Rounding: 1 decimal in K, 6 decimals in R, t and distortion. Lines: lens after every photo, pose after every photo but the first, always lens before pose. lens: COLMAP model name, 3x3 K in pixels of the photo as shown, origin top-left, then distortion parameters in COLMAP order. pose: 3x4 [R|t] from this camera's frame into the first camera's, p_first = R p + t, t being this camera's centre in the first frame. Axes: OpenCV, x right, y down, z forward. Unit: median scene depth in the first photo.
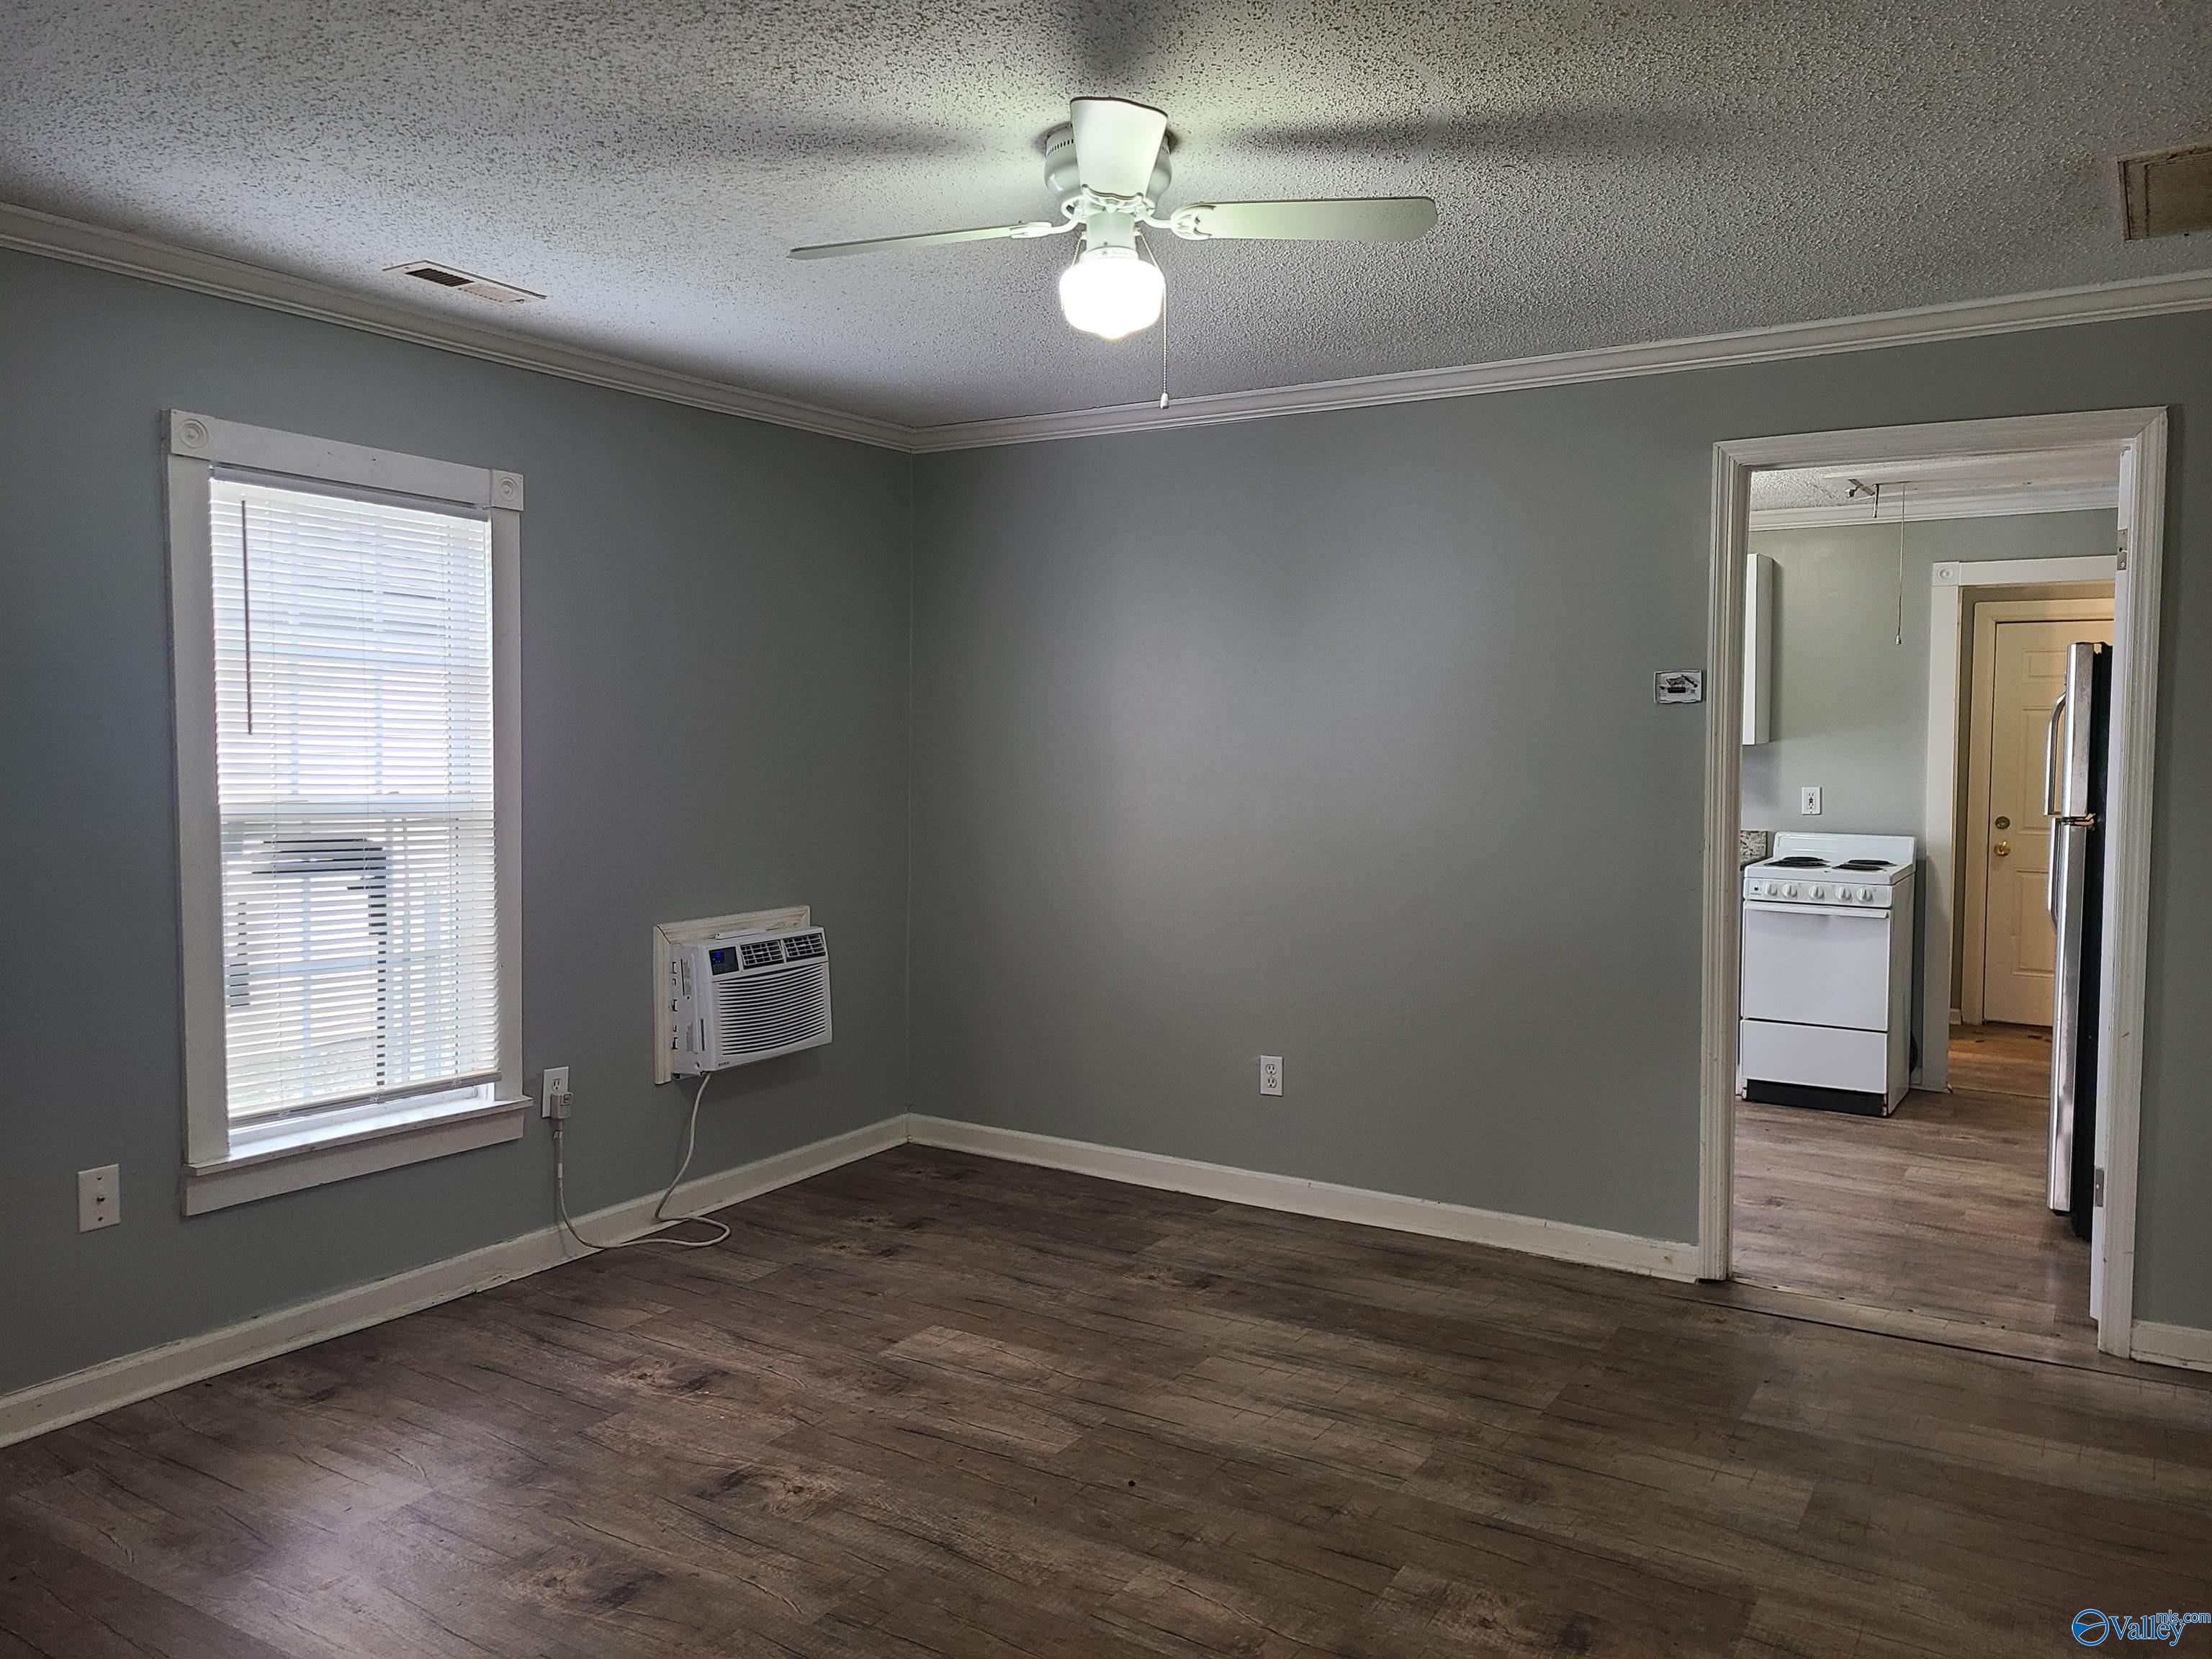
lens RADIAL K [[1654.0, 0, 1094.6], [0, 1654.0, 838.4], [0, 0, 1]] dist [0.046121, -0.018621]
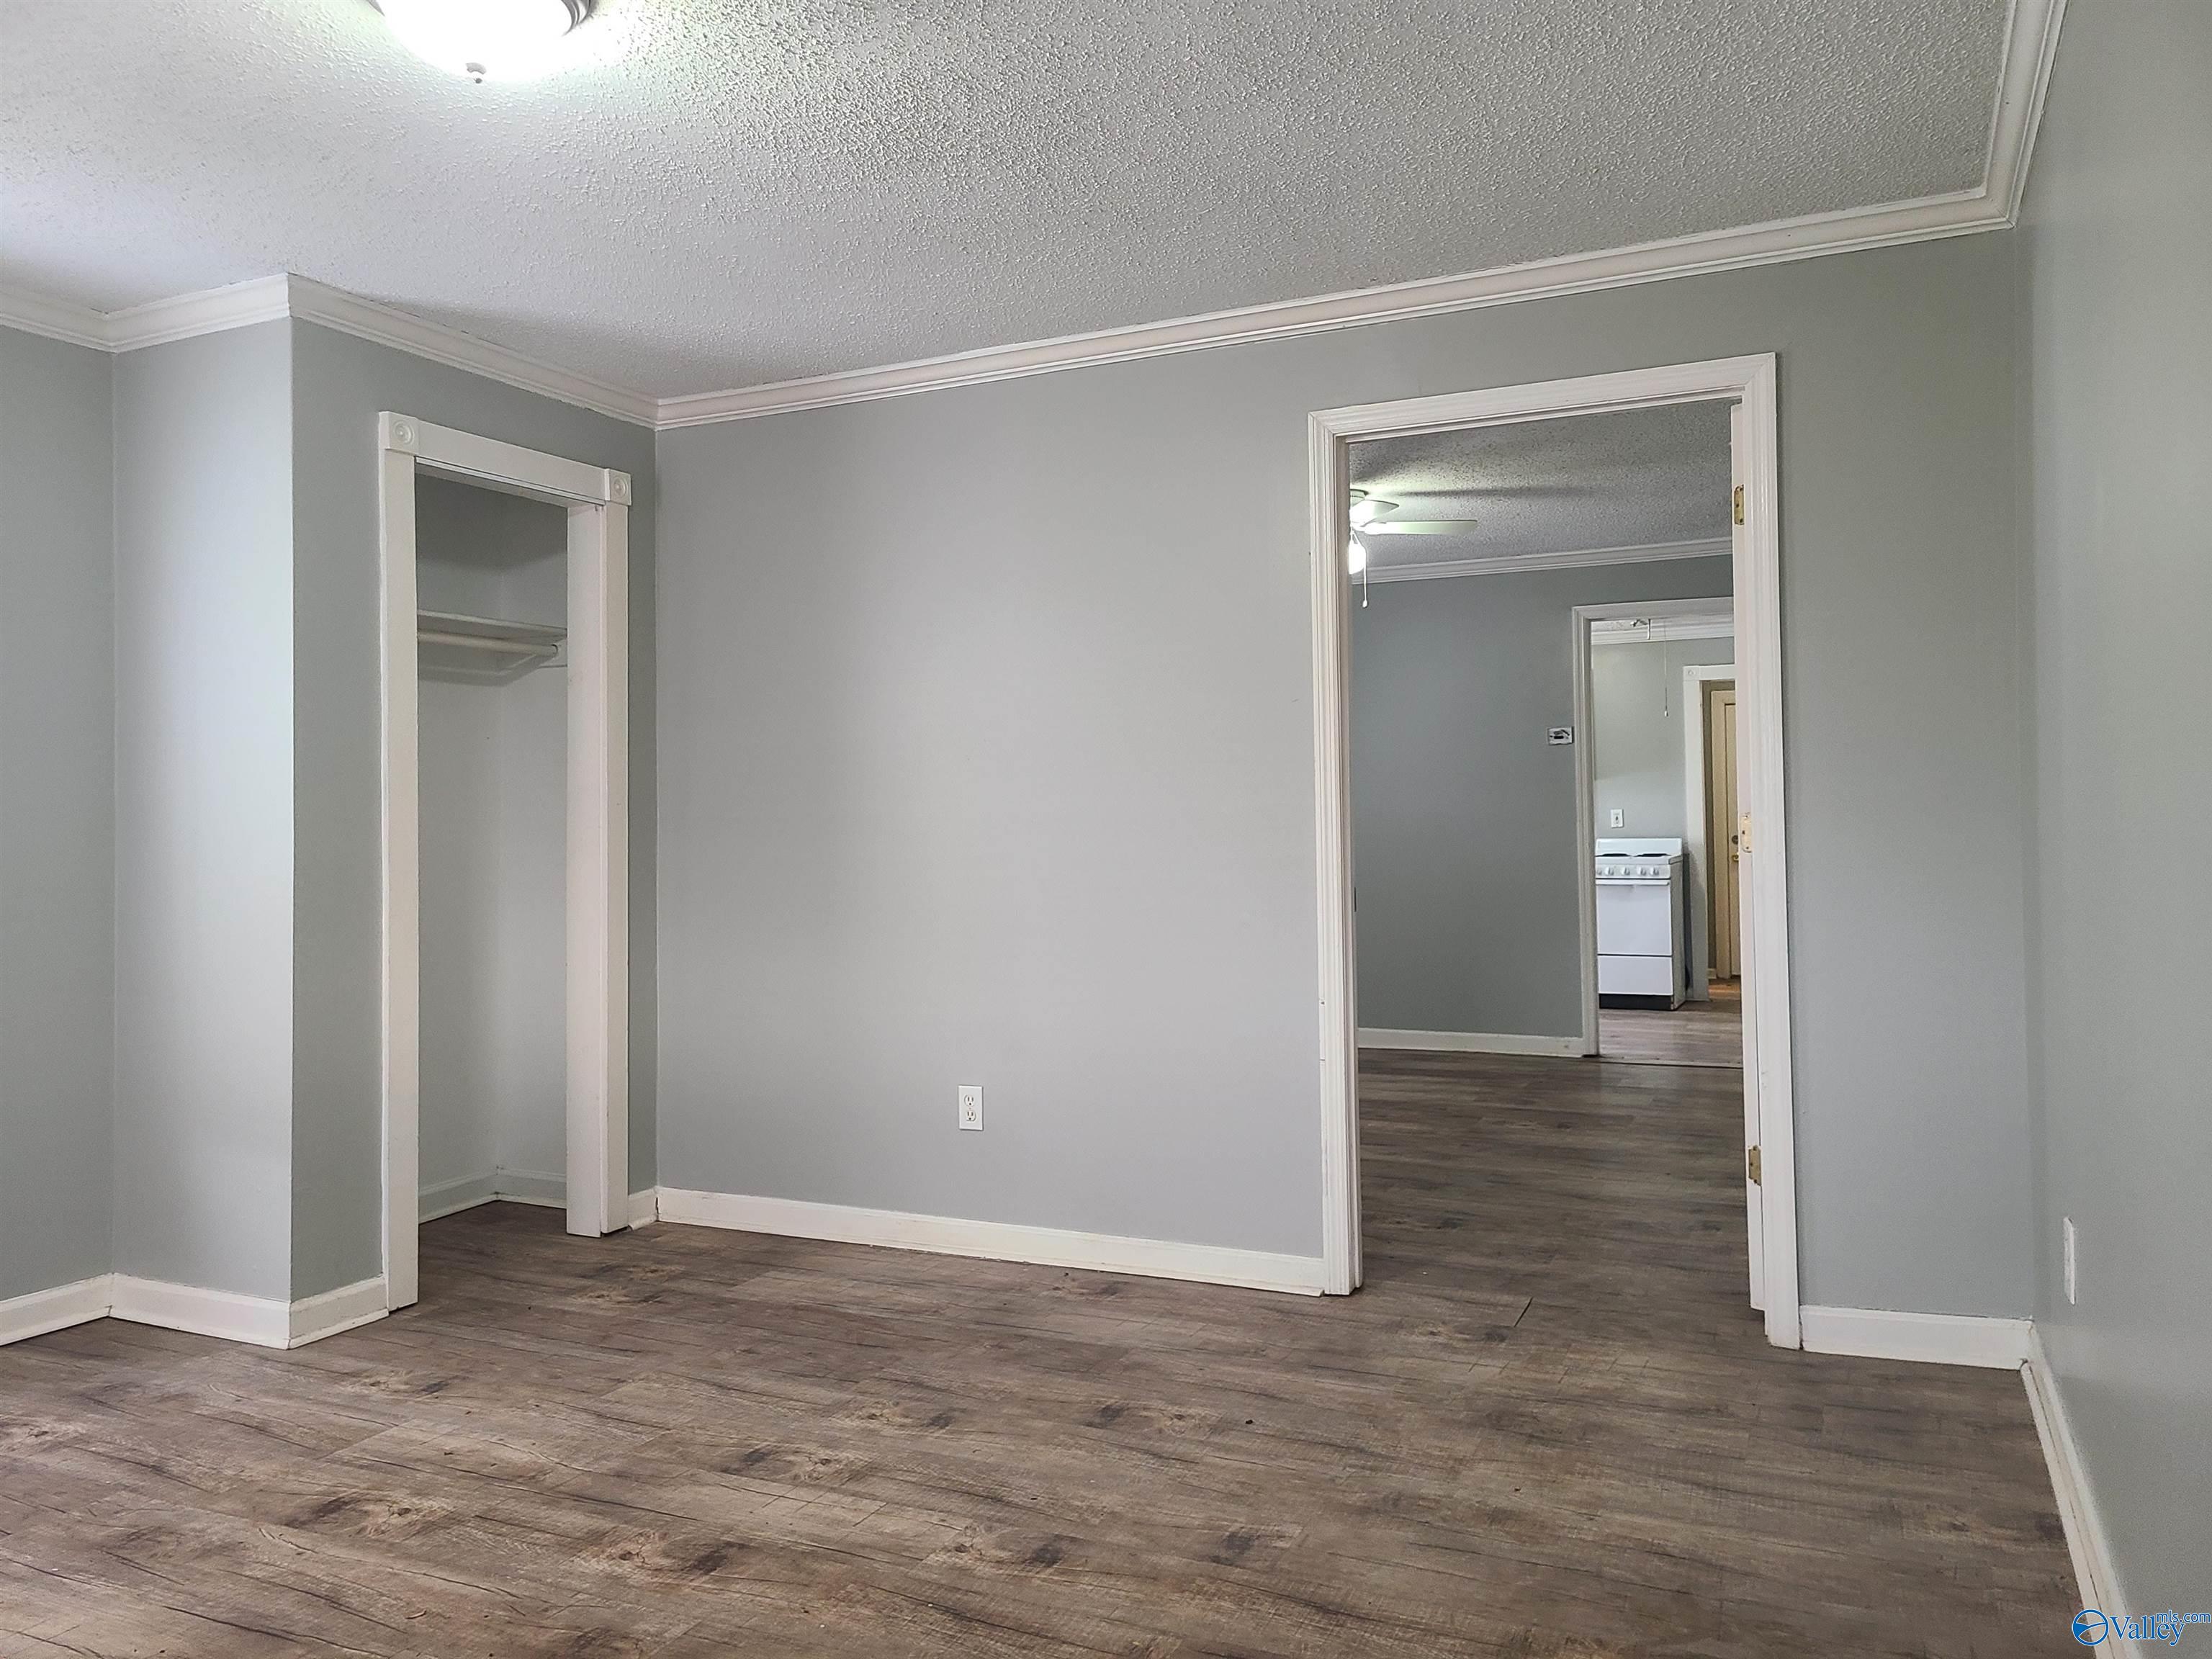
lens RADIAL K [[1654.0, 0, 1102.7], [0, 1654.0, 817.1], [0, 0, 1]] dist [0.046121, -0.018621]
pose [[0.991949, -0.015891, 0.125640, -0.252324], [0.024445, 0.997464, -0.066843, 0.072070], [-0.124259, 0.069376, 0.989821, -0.496232]]
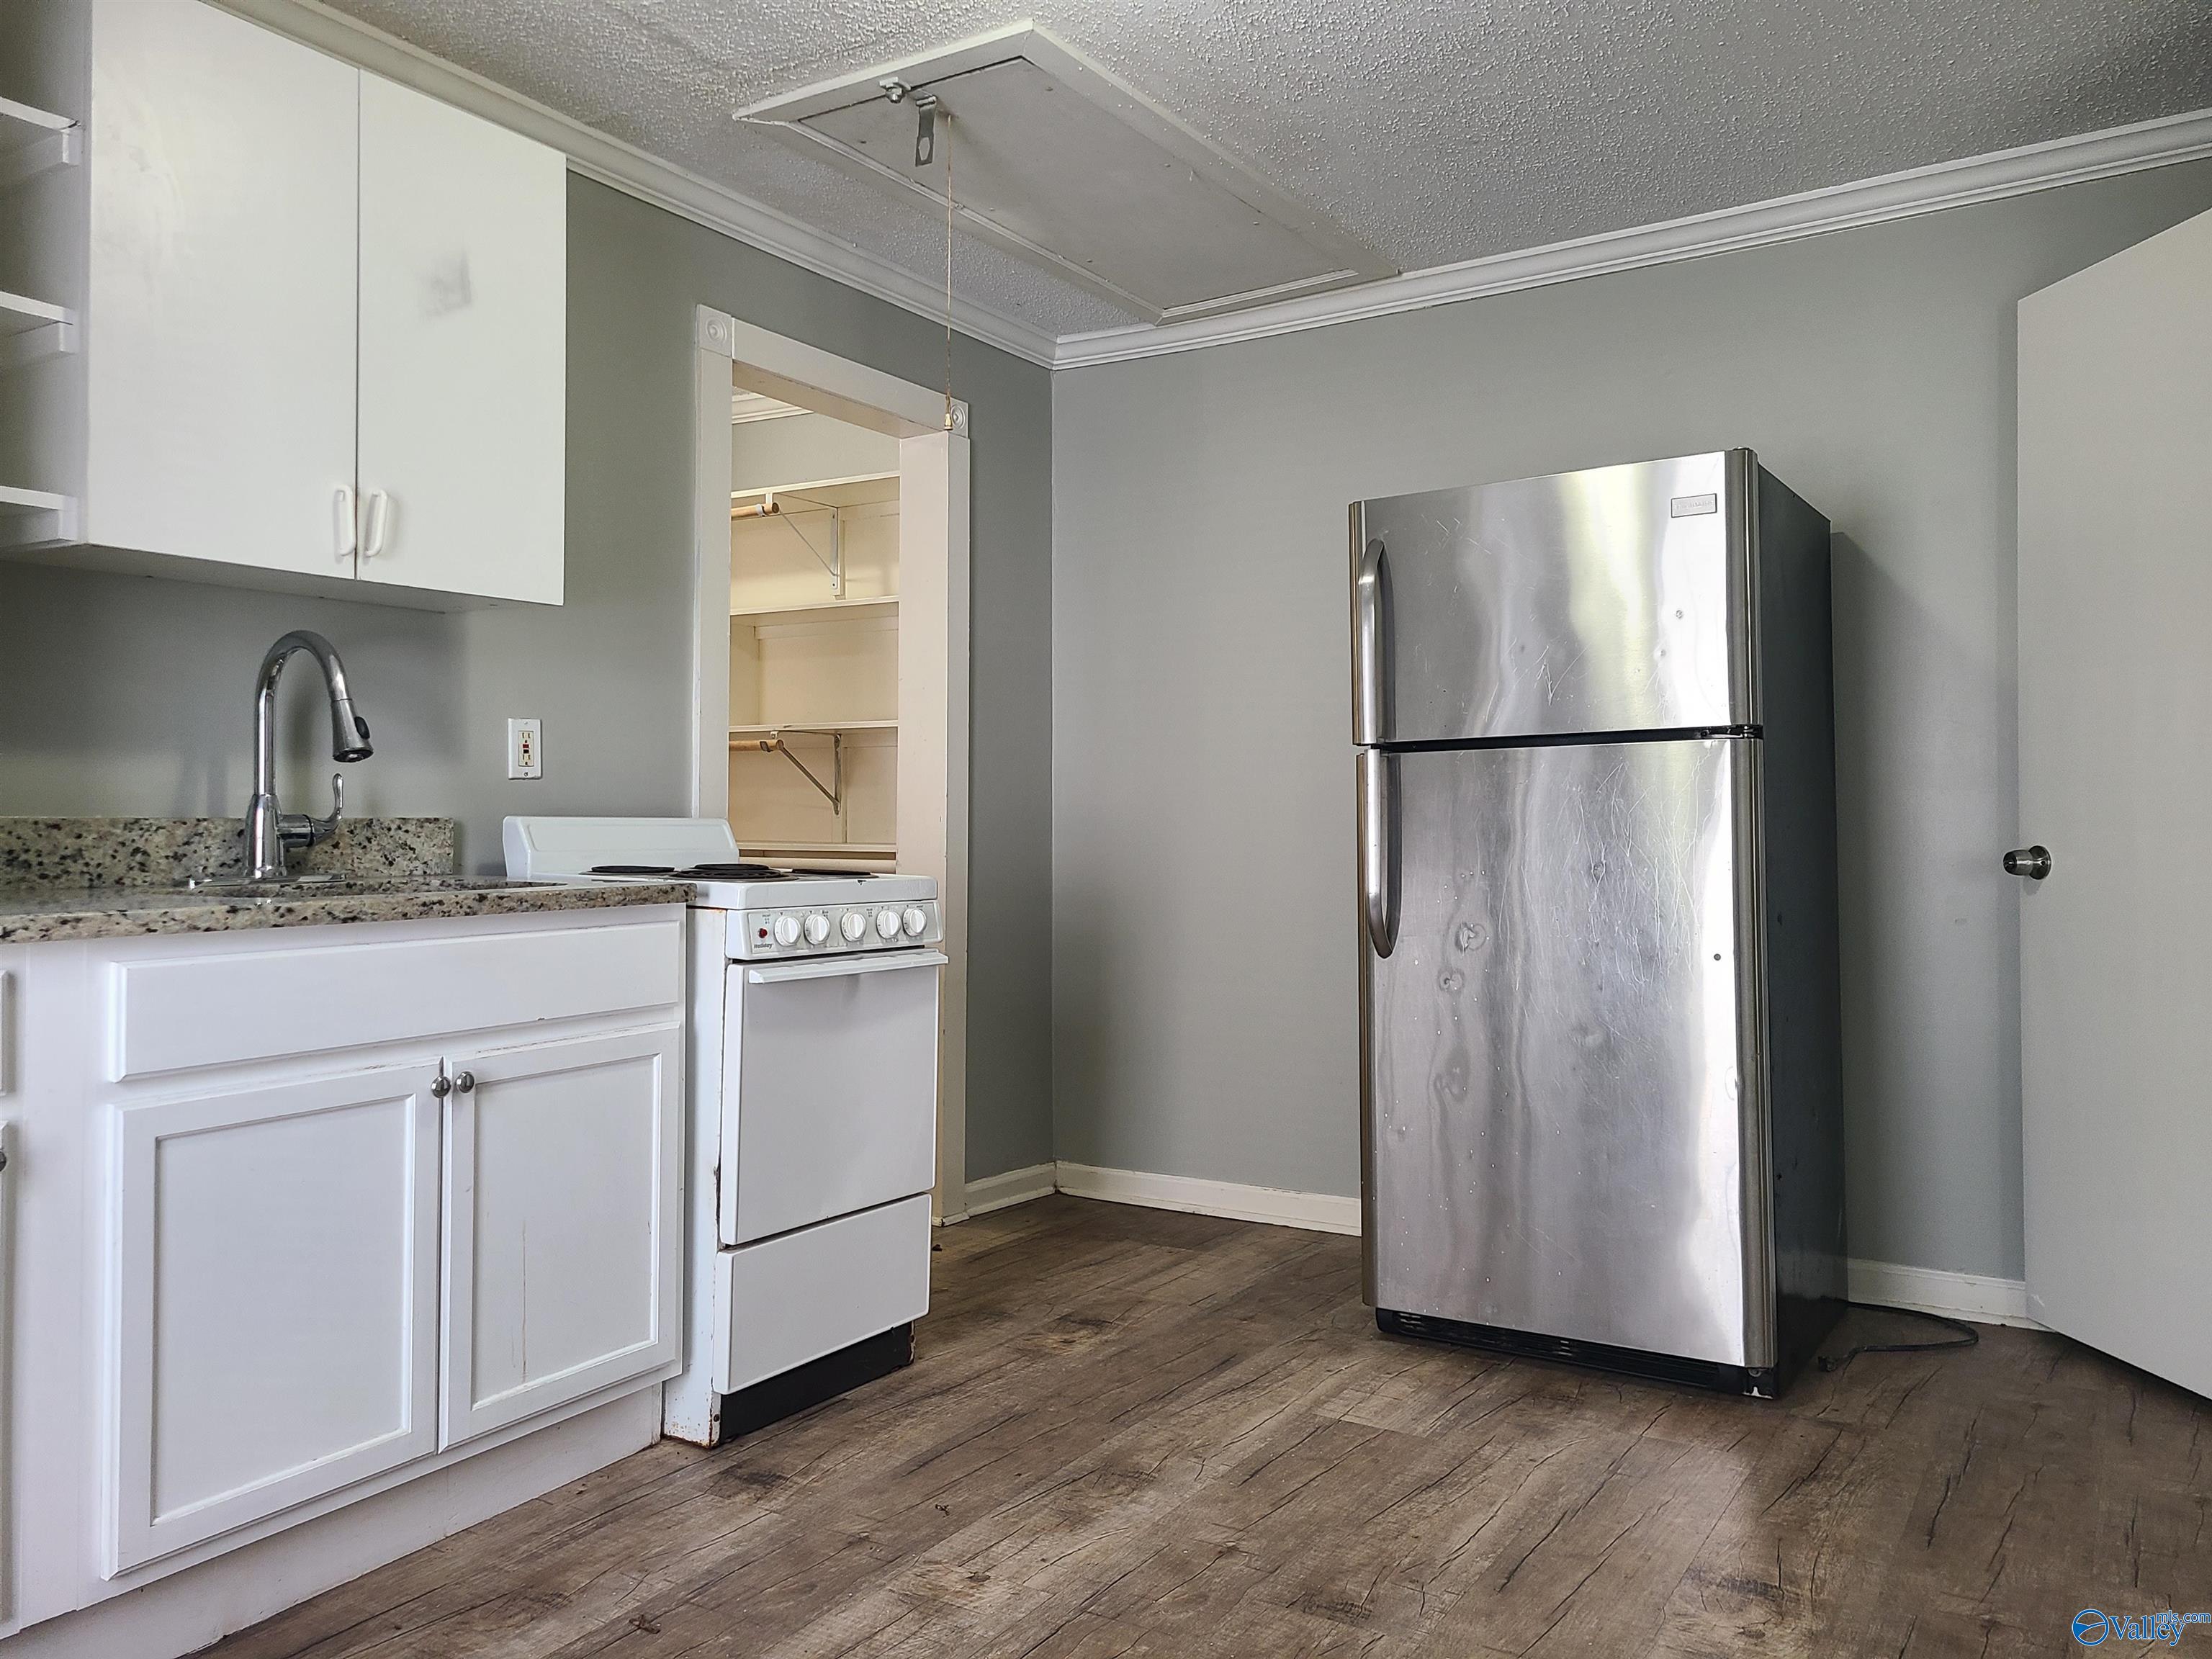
lens RADIAL K [[1654.0, 0, 1096.2], [0, 1654.0, 828.6], [0, 0, 1]] dist [0.046121, -0.018621]
pose [[0.000253, -0.003601, 0.999993, -0.027489], [0.053716, 0.998550, 0.003582, 0.006683], [-0.998556, 0.053715, 0.000446, 0.896147]]
